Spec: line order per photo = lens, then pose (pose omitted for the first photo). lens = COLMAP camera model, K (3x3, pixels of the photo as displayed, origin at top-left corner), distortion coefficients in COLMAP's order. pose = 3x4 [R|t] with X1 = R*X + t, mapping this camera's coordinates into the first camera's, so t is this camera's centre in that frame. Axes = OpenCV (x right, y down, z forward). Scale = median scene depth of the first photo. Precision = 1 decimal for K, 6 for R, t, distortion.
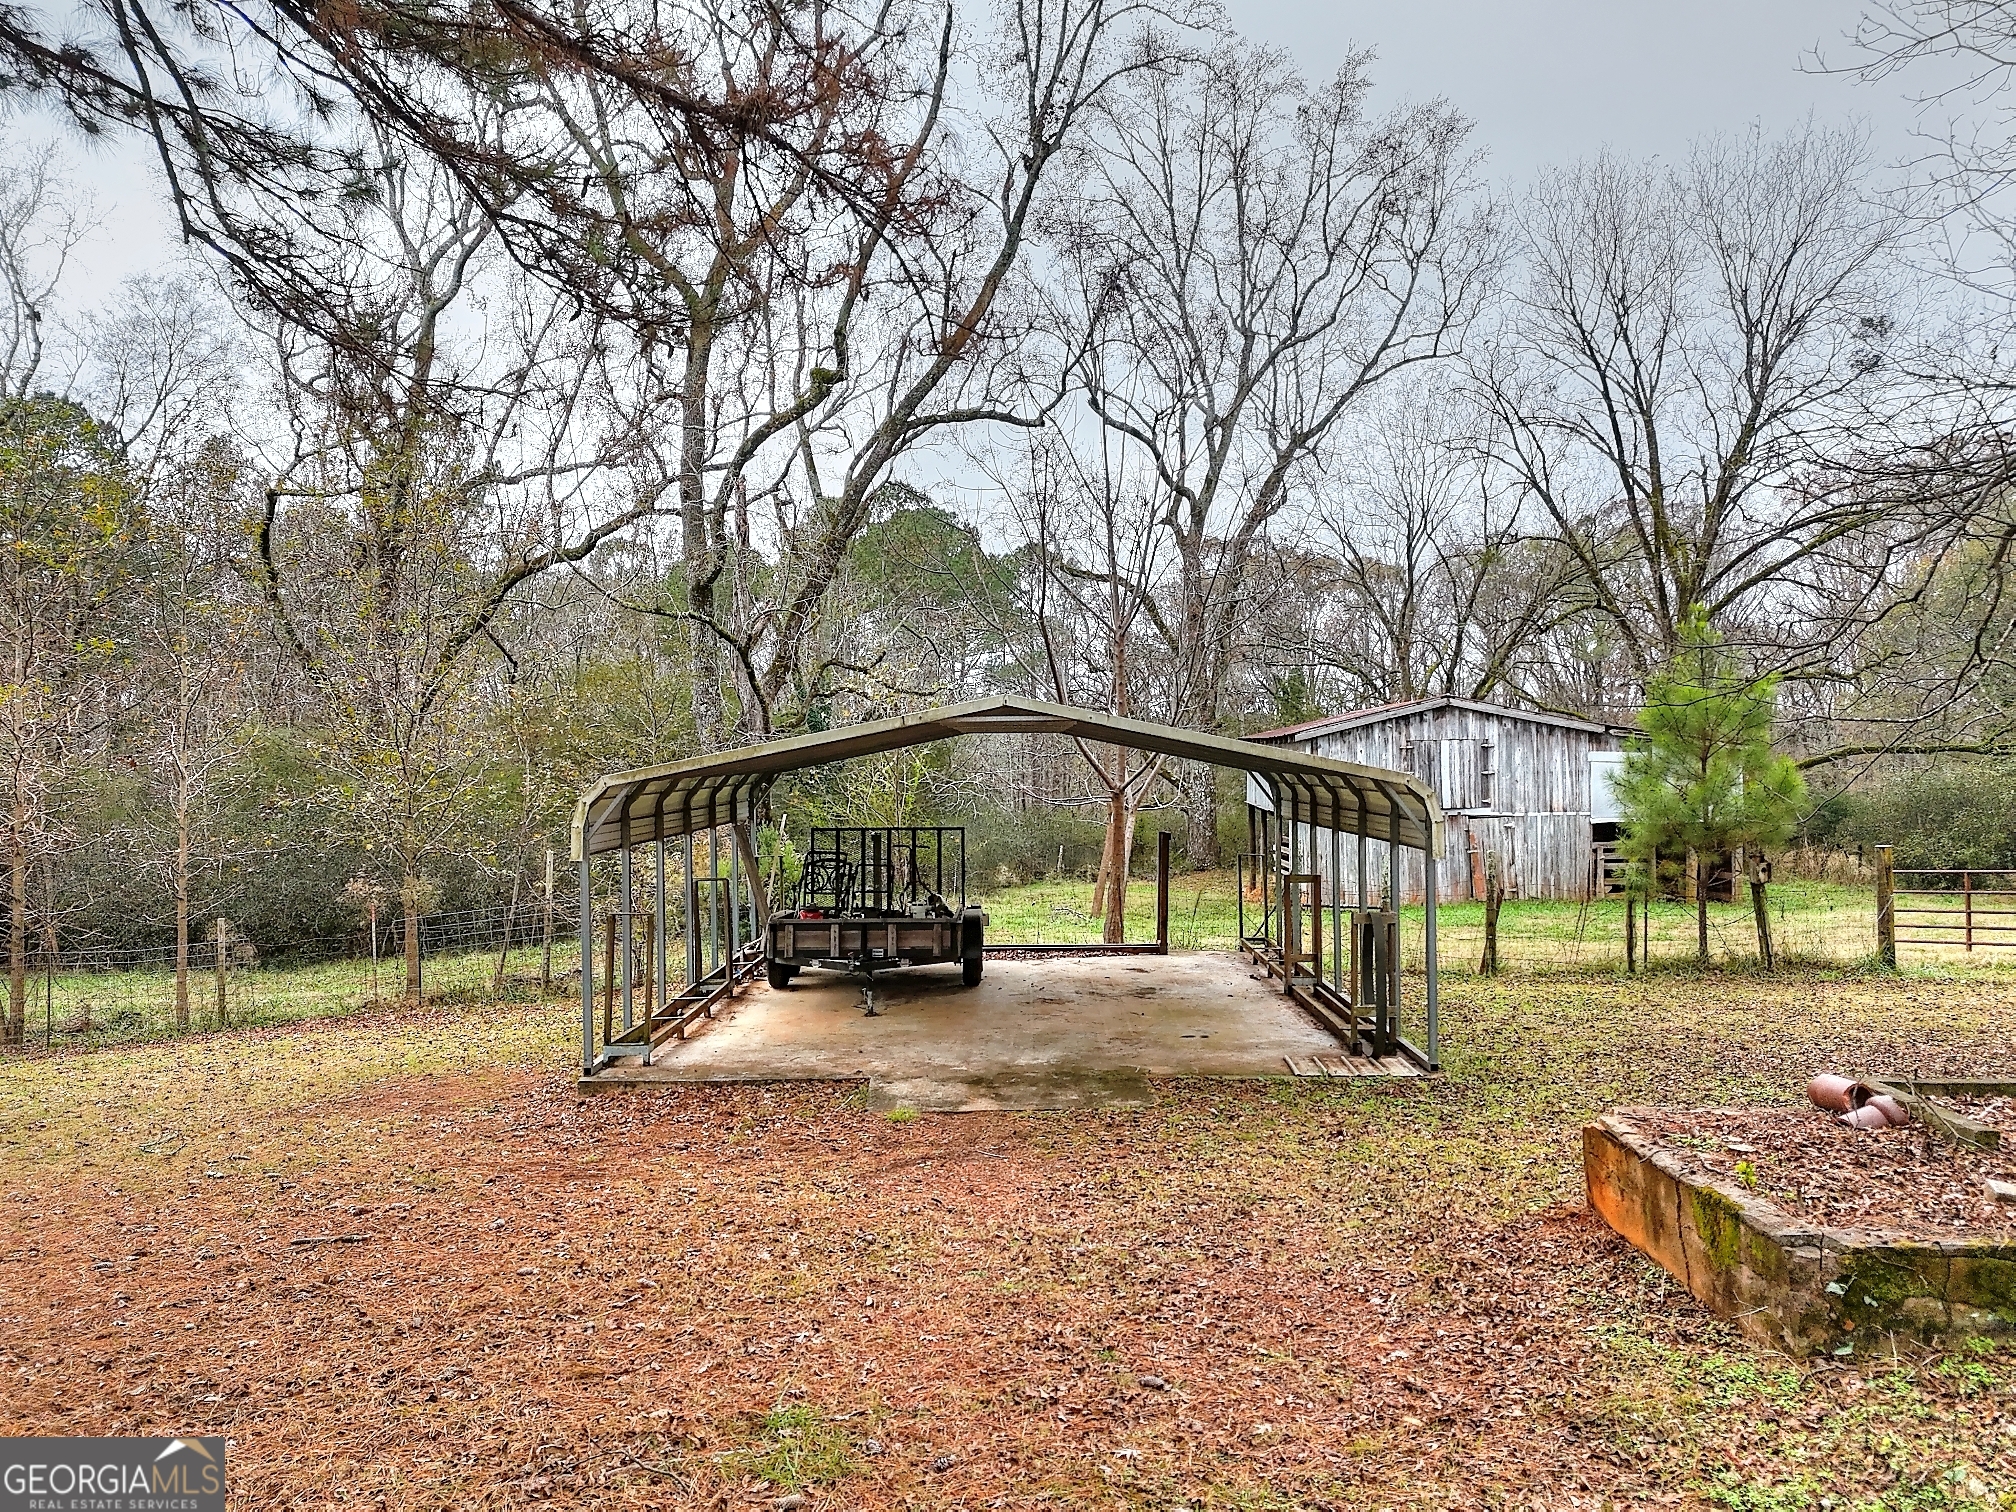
lens RADIAL K [[1417.8, 0, 1010.9], [0, 1417.8, 760.6], [0, 0, 1]] dist [0.051845, -0.036693]
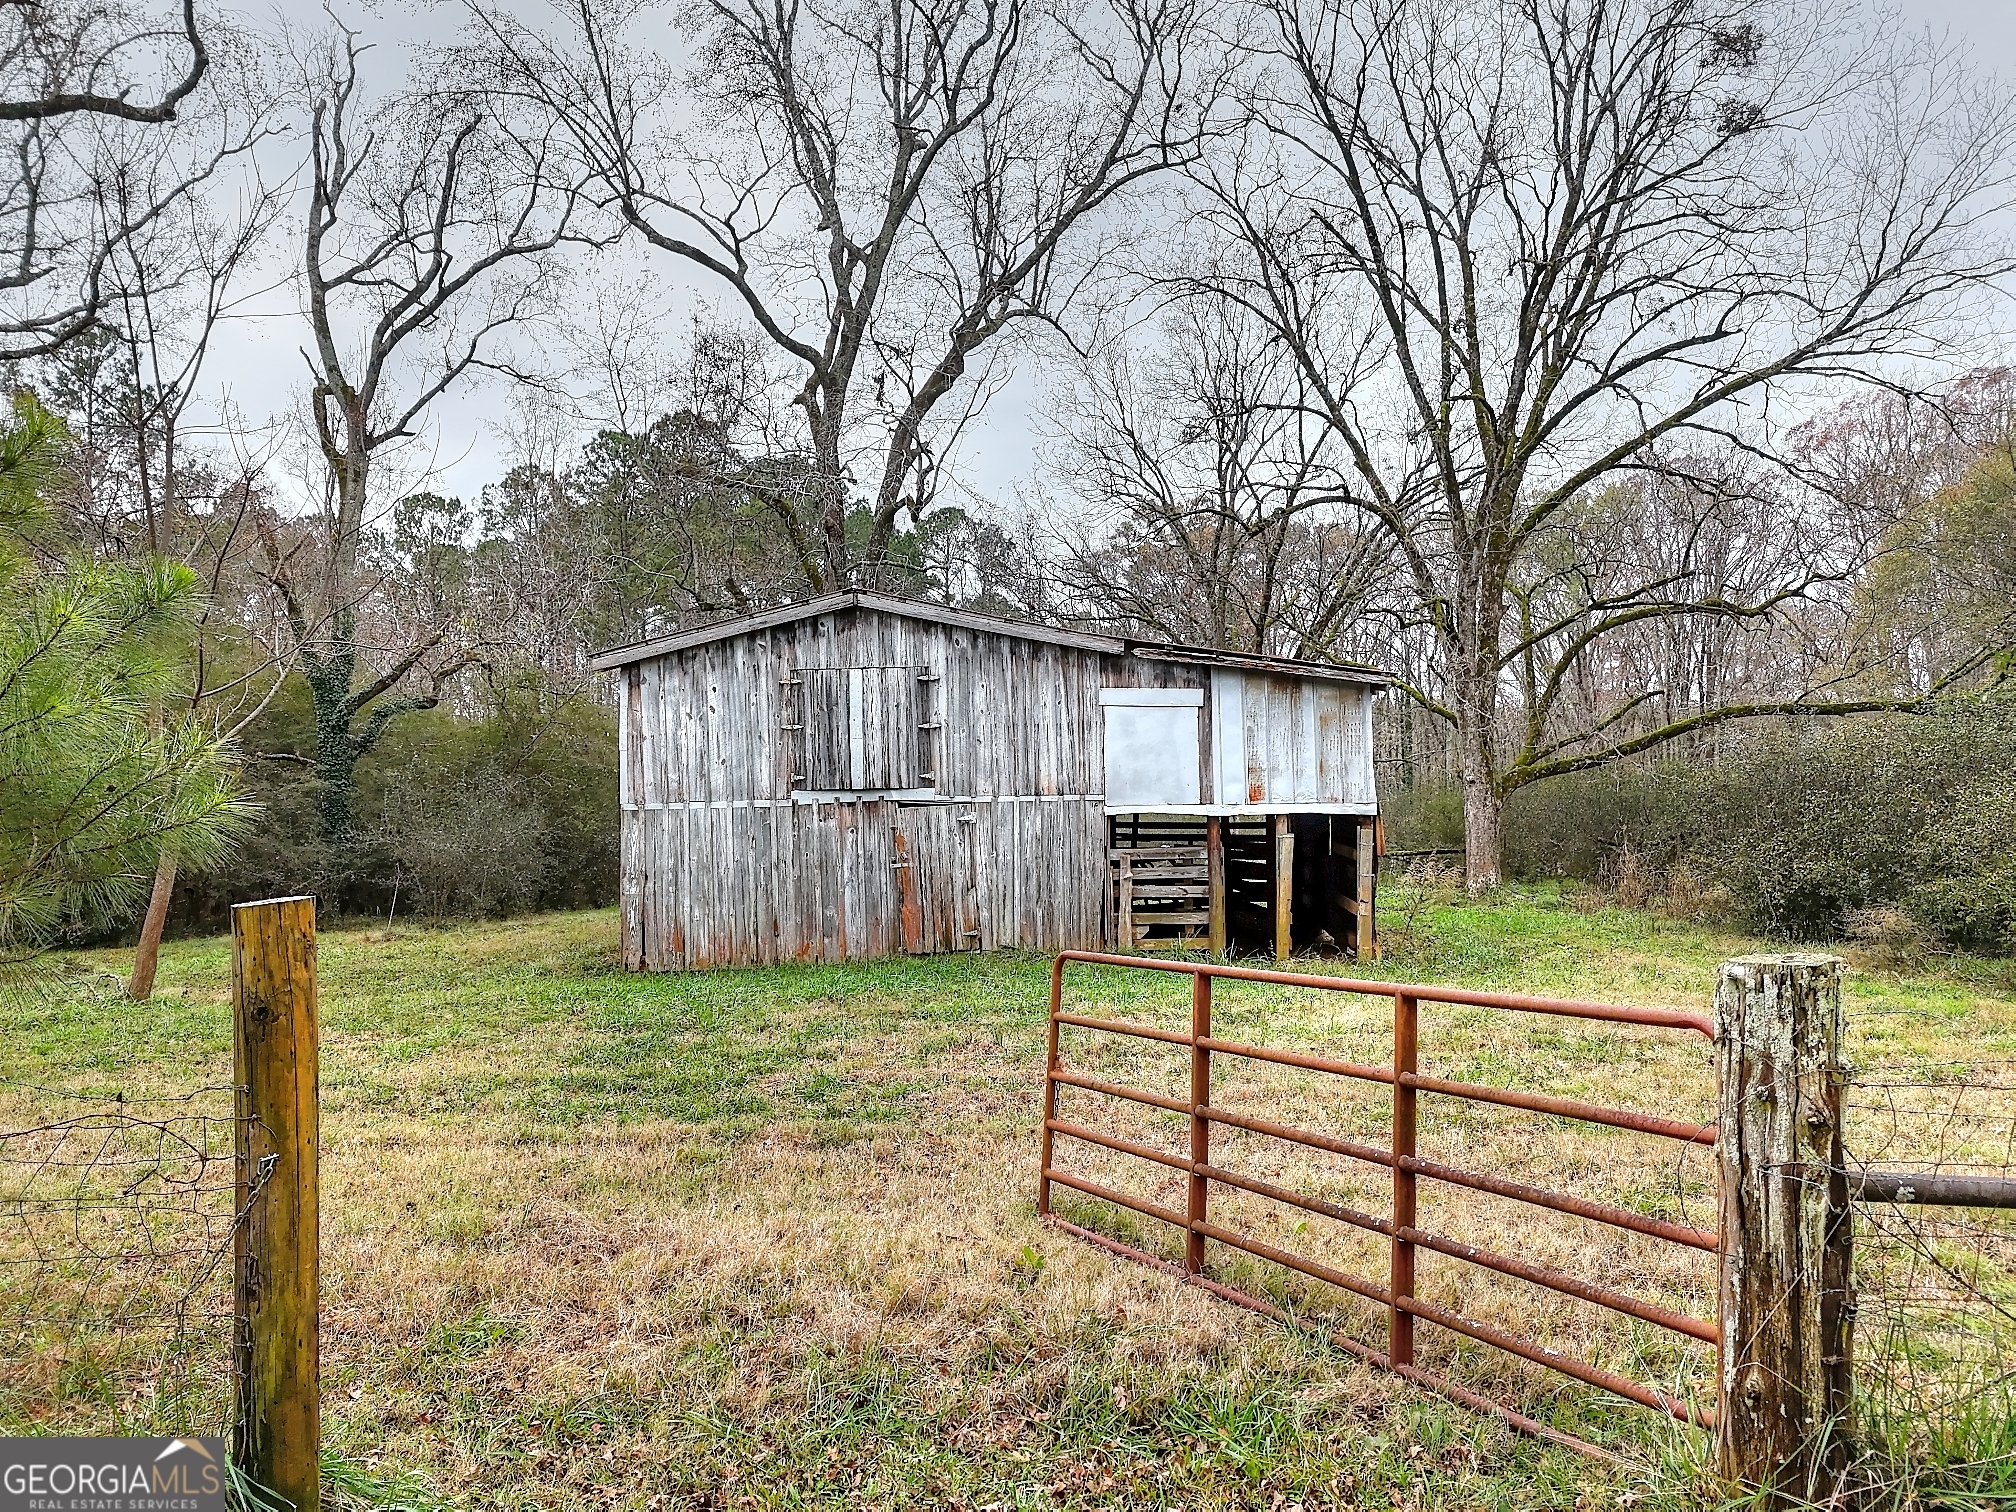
lens RADIAL K [[1417.8, 0, 1006.7], [0, 1417.8, 758.2], [0, 0, 1]] dist [0.051845, -0.036693]
pose [[0.998968, 0.002592, -0.045347, 0.391040], [-0.002472, 0.999993, 0.002708, 0.019722], [0.045354, -0.002594, 0.998968, 0.438570]]
